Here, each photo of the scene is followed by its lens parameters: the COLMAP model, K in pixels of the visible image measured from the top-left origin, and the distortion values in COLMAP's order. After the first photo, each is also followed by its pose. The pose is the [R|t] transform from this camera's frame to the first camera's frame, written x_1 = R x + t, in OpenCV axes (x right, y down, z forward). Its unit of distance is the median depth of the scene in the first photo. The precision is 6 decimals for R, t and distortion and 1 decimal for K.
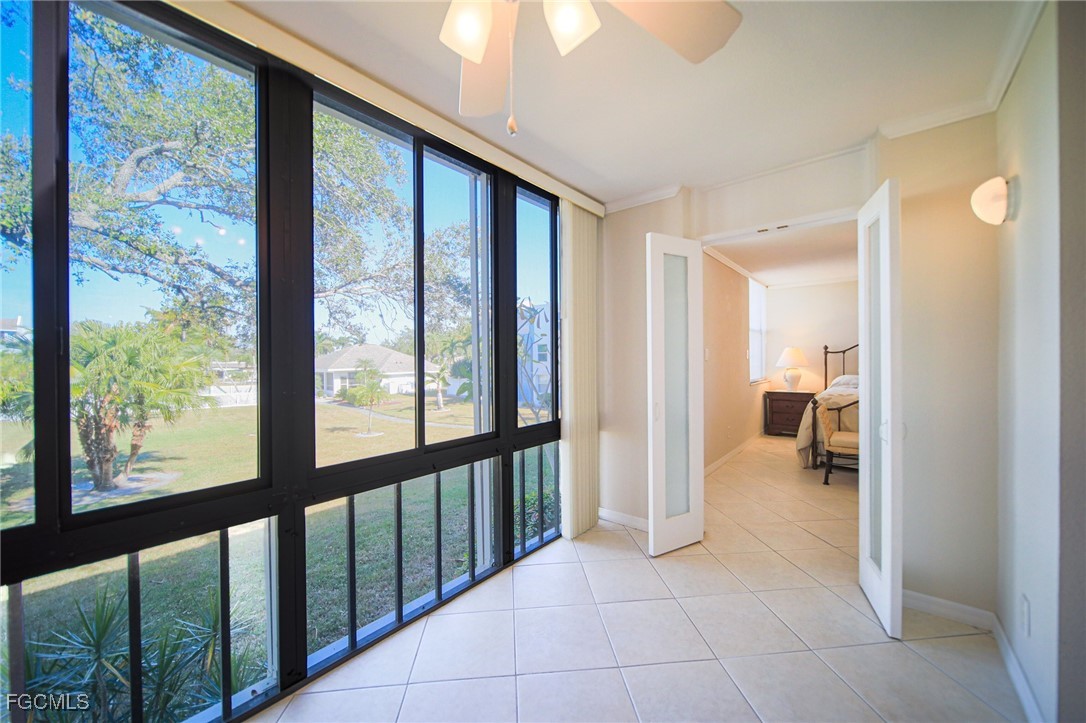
lens RADIAL K [[403.8, 0, 545.8], [0, 403.8, 358.7], [0, 0, 1]] dist [-0.005885, 0.000292]
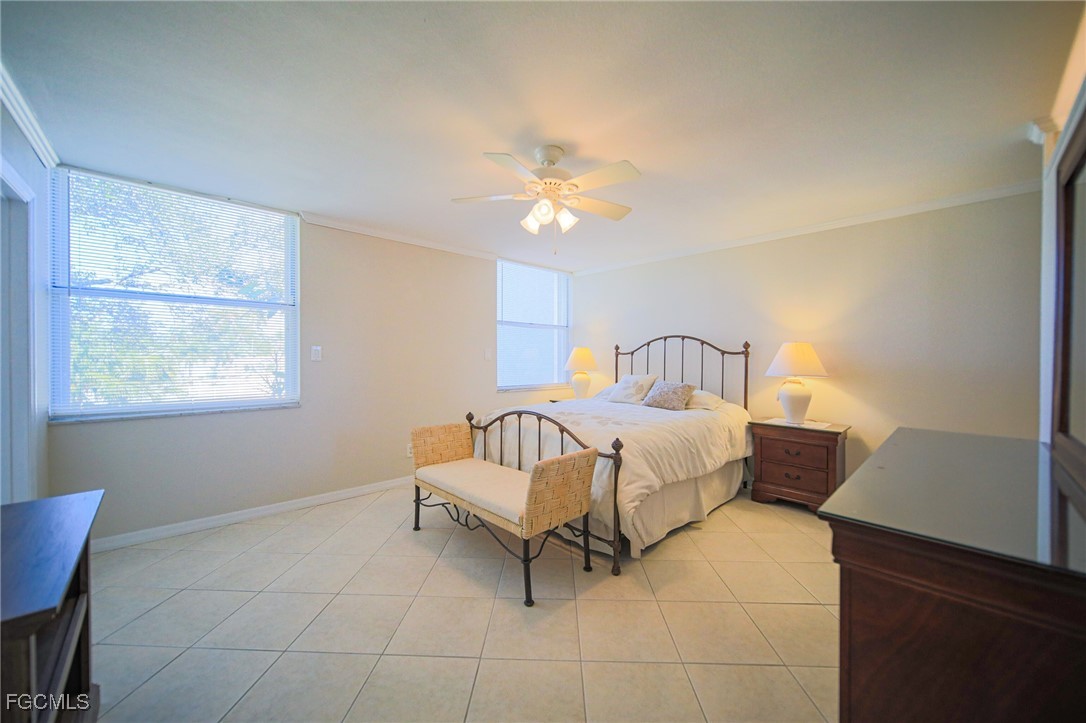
lens RADIAL K [[403.8, 0, 548.5], [0, 403.8, 361.6], [0, 0, 1]] dist [-0.005885, 0.000292]
pose [[0.993326, 0.015905, -0.114241, 0.666578], [-0.014407, 0.999799, 0.013921, -0.009135], [0.114439, -0.012182, 0.993356, 0.187483]]
